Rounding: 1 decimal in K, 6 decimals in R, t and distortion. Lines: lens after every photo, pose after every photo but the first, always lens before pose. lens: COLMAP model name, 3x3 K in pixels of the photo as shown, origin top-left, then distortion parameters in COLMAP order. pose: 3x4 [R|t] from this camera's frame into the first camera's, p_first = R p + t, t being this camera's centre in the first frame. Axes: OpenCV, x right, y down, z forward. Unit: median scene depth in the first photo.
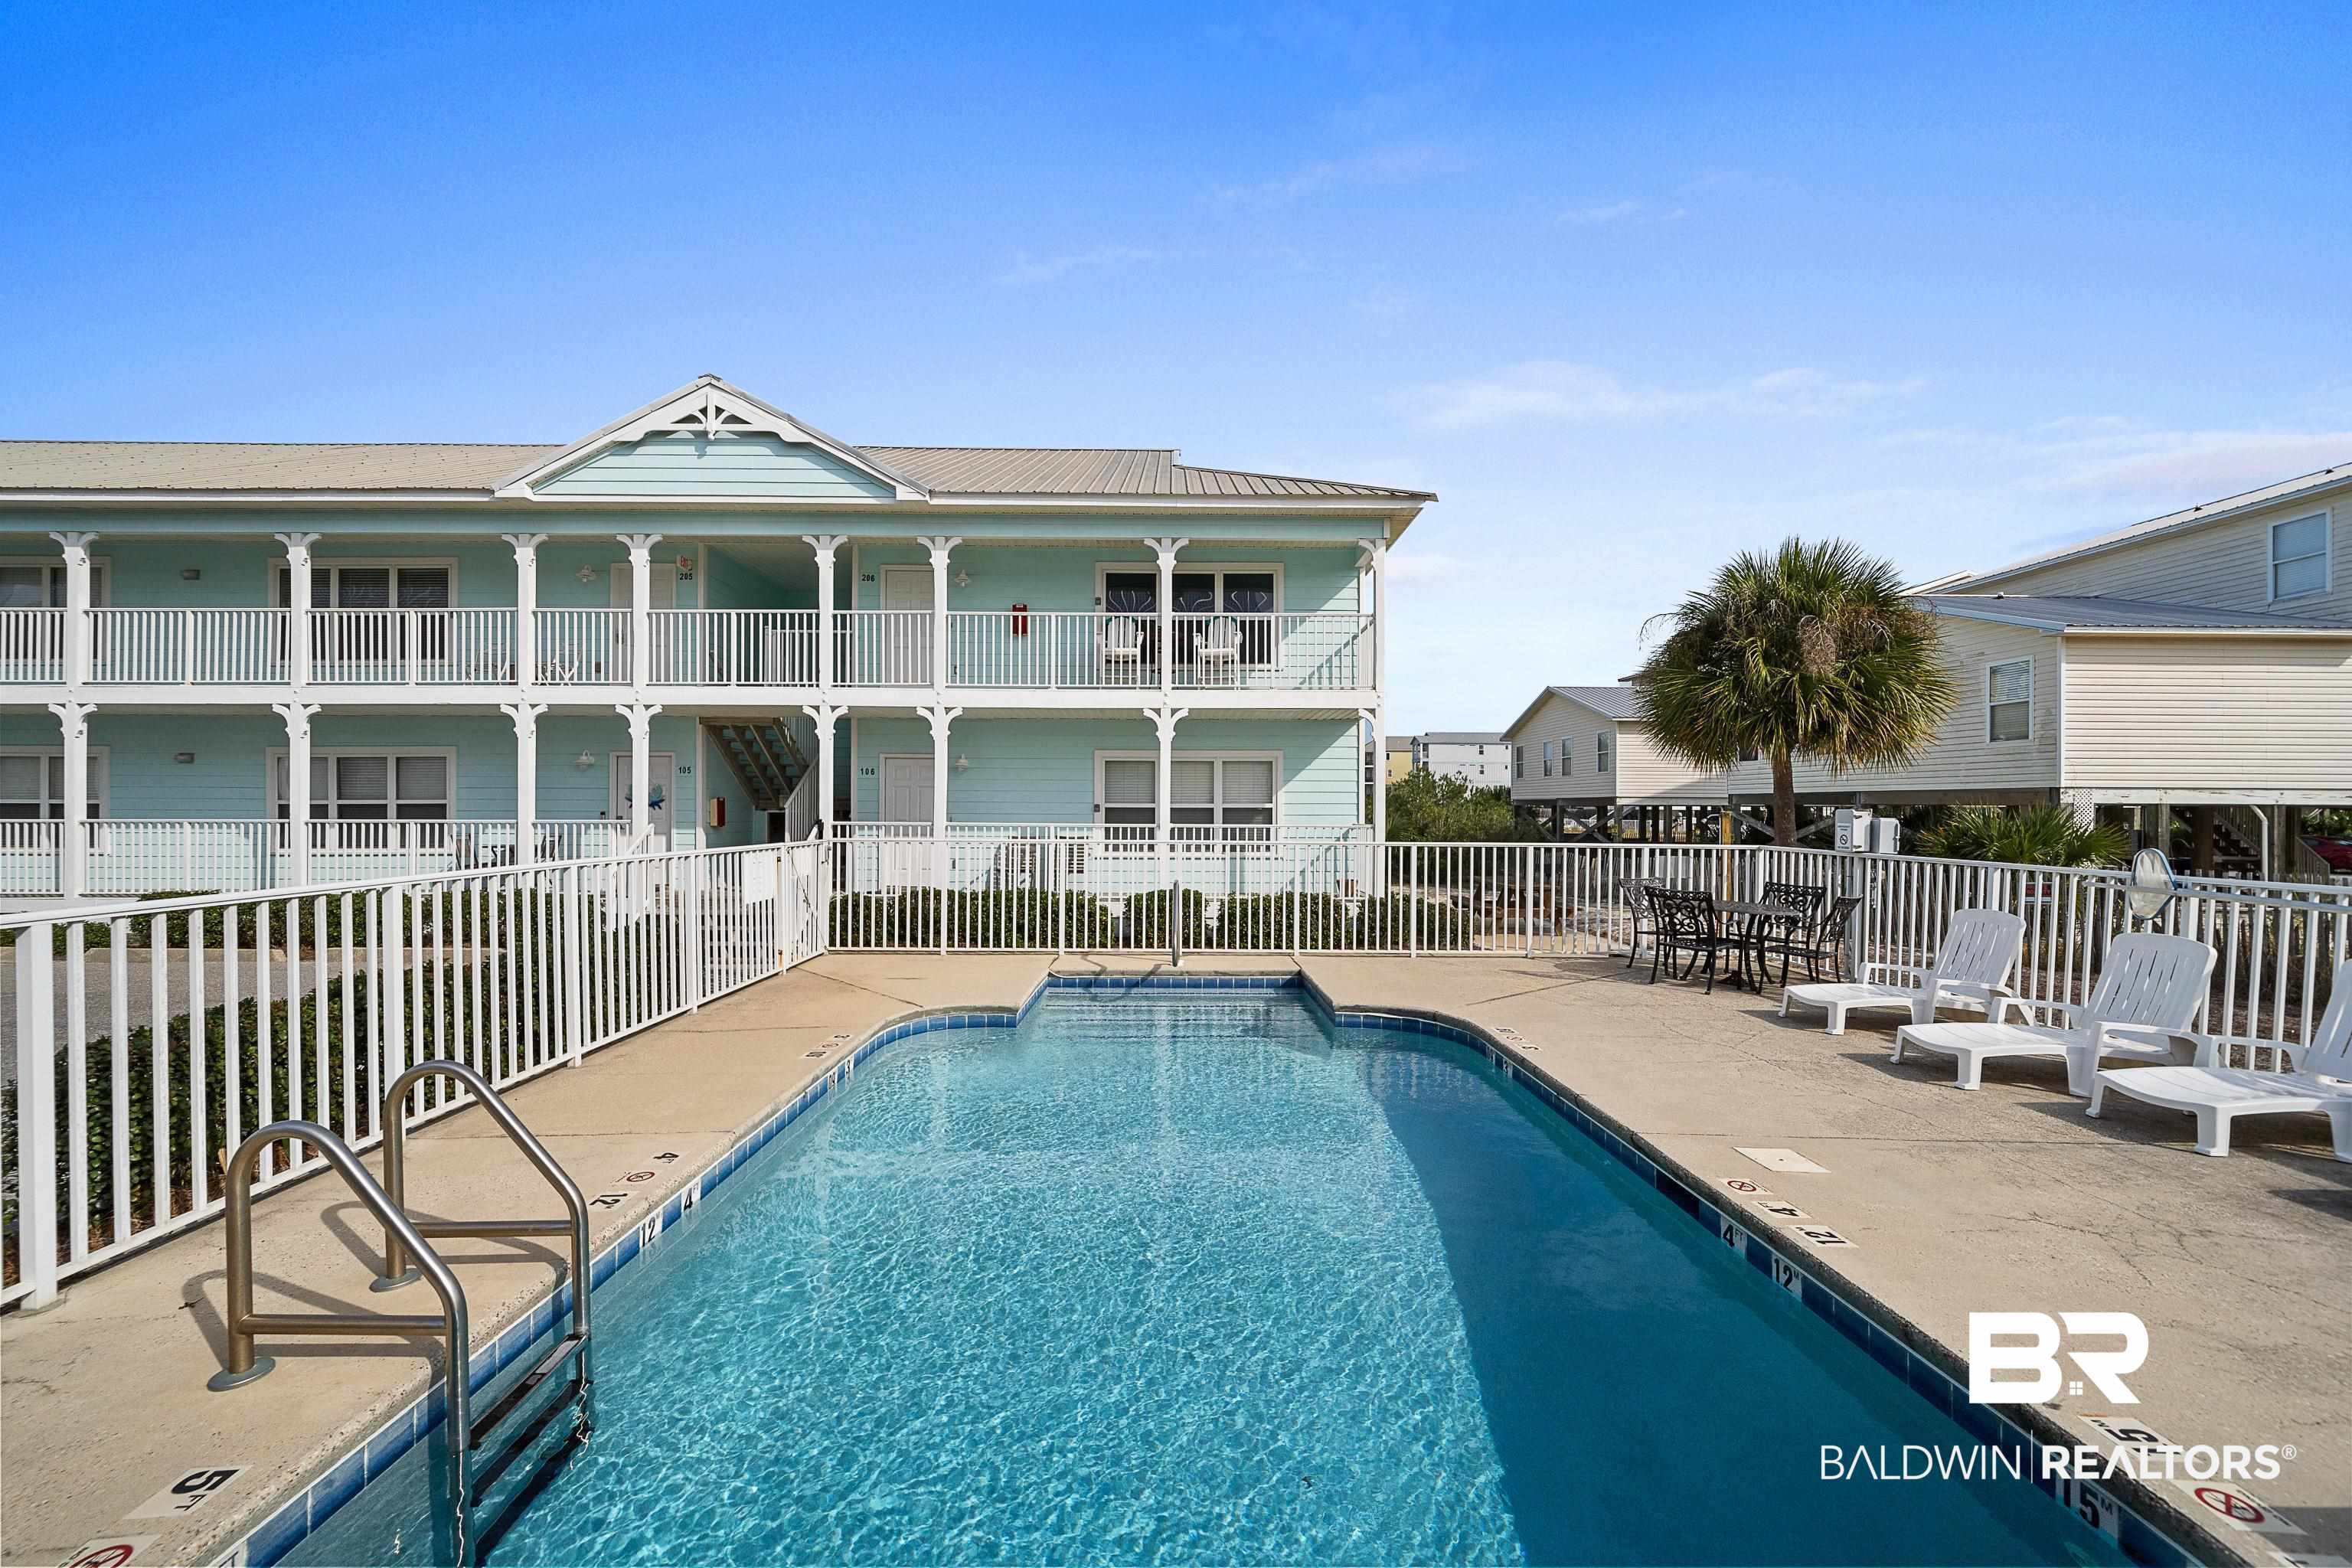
lens RADIAL K [[906.0, 0, 1172.0], [0, 906.0, 810.2], [0, 0, 1]] dist [-0.000142, -0.000134]
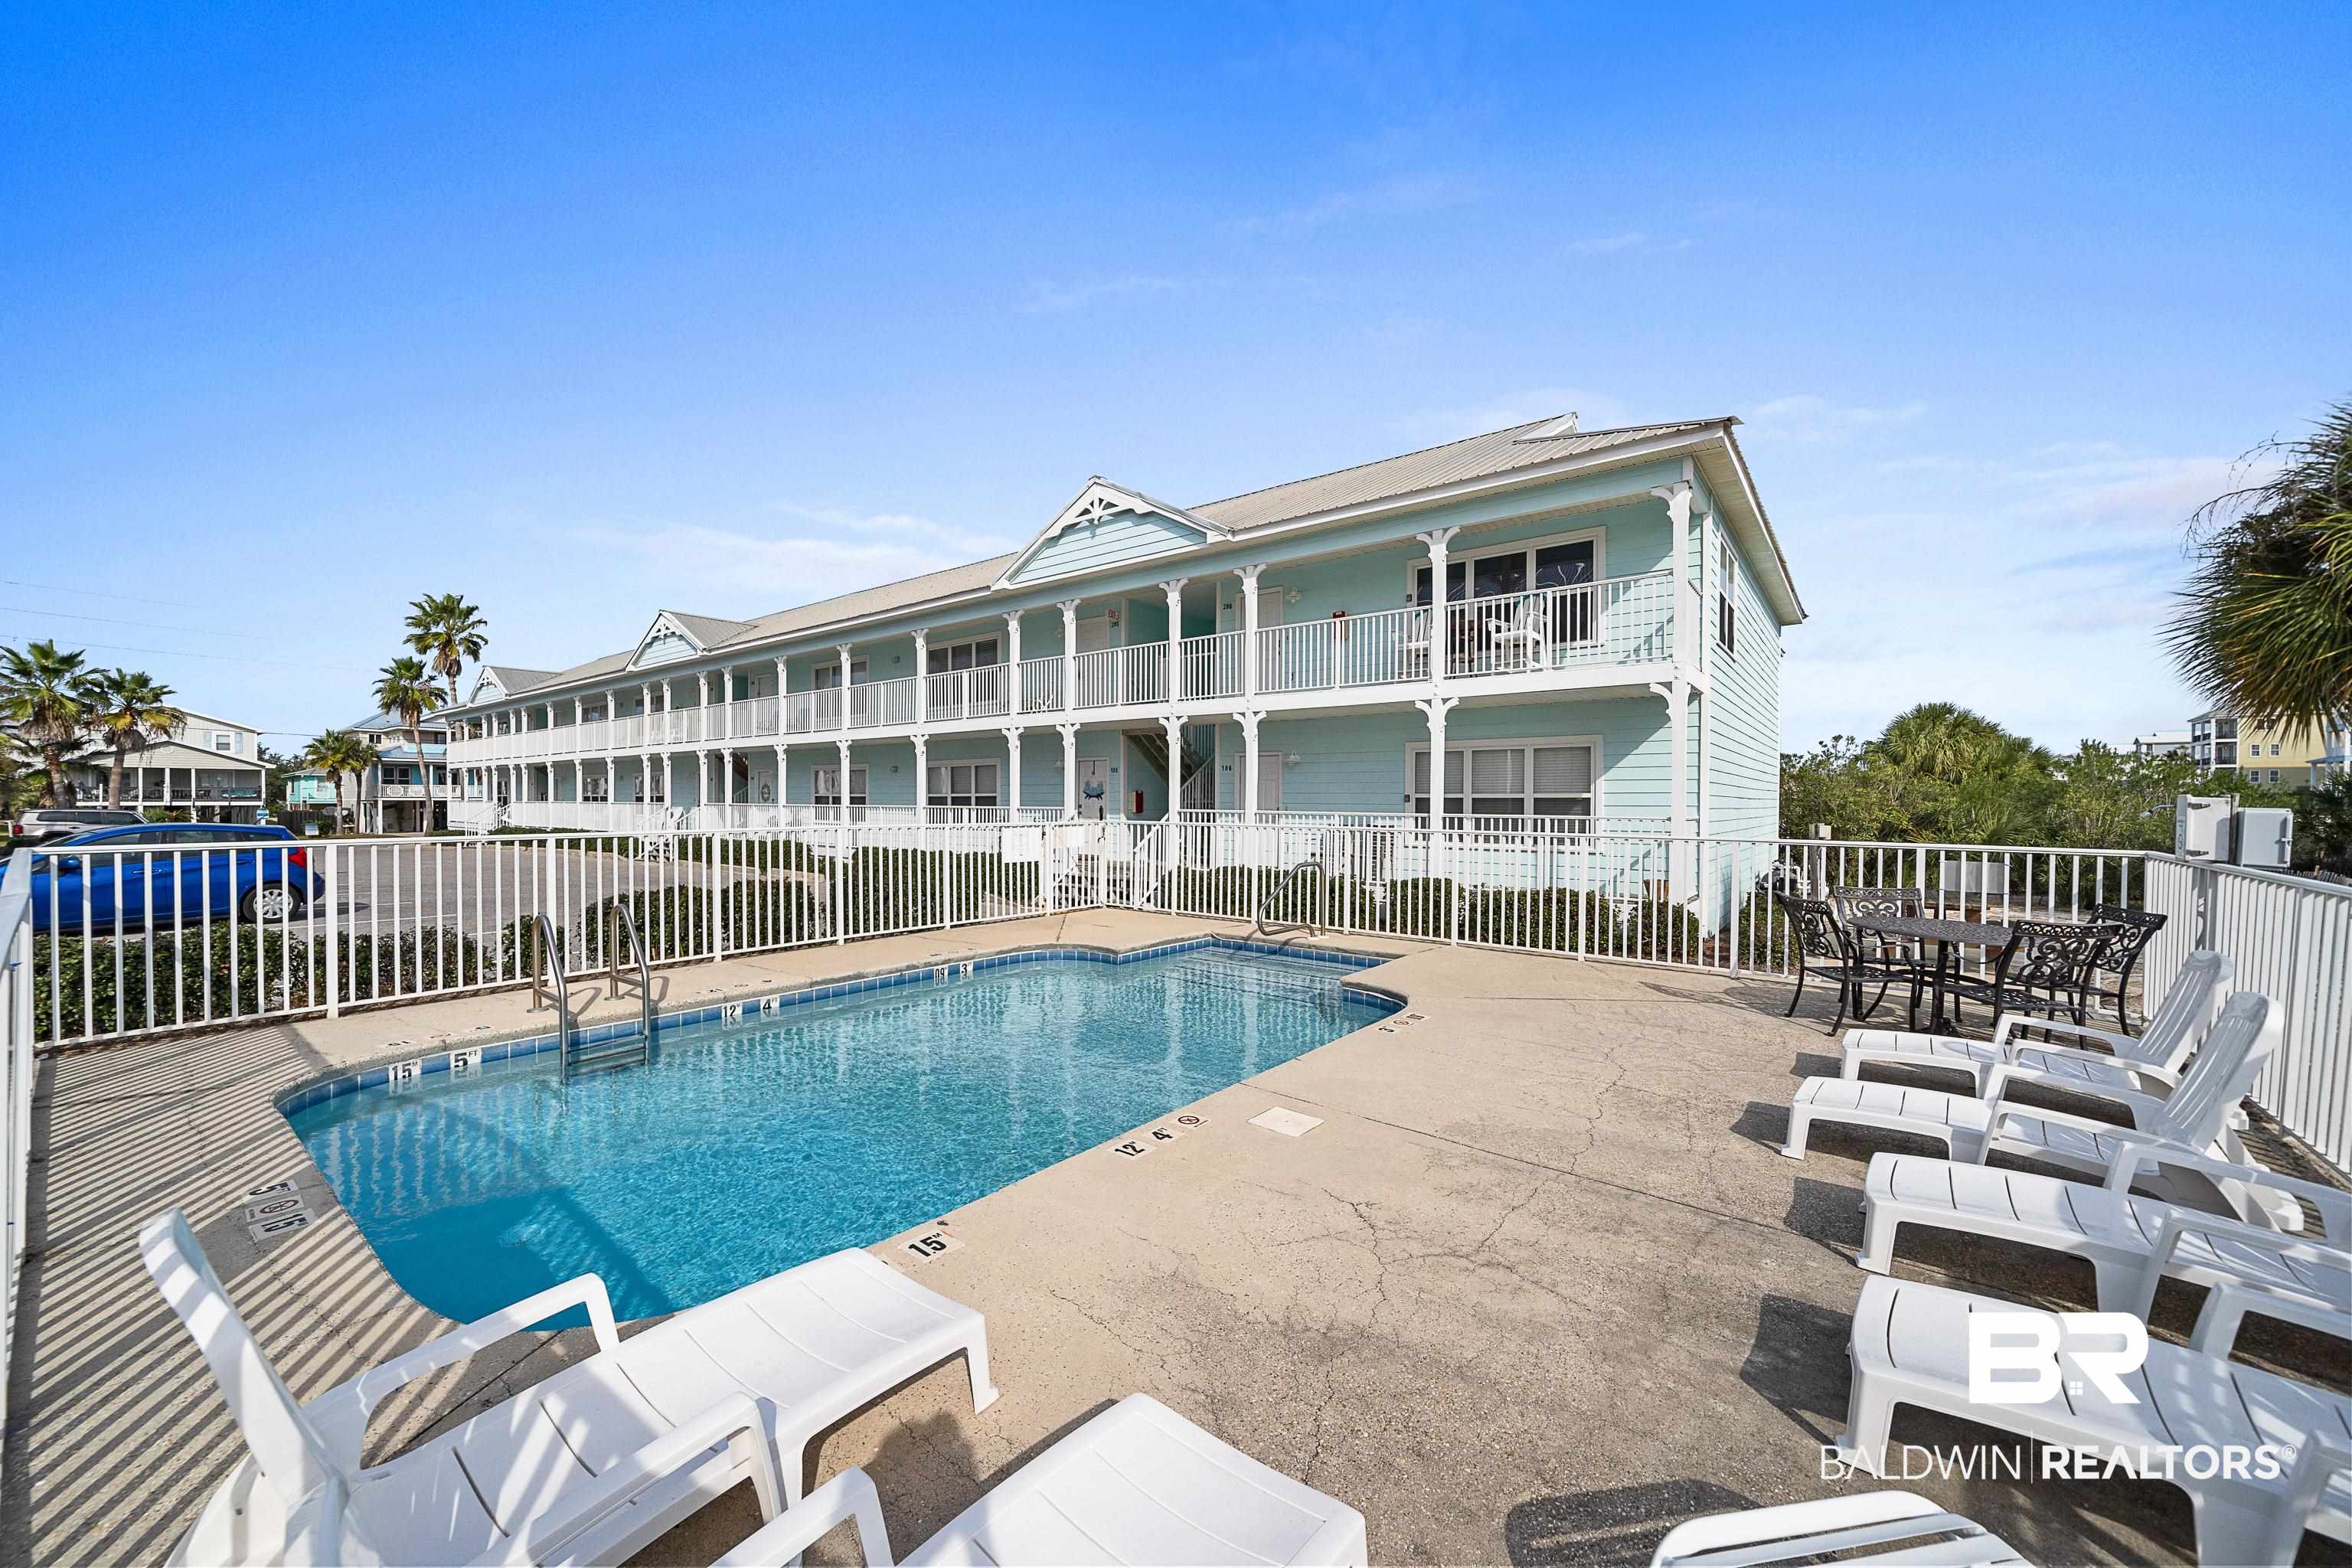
lens RADIAL K [[906.0, 0, 1172.0], [0, 906.0, 810.2], [0, 0, 1]] dist [-0.000142, -0.000134]
pose [[0.768669, 0.007032, -0.639608, 0.415185], [-0.002669, 0.999966, 0.007786, 0.004643], [0.639641, -0.004277, 0.768662, 0.033861]]
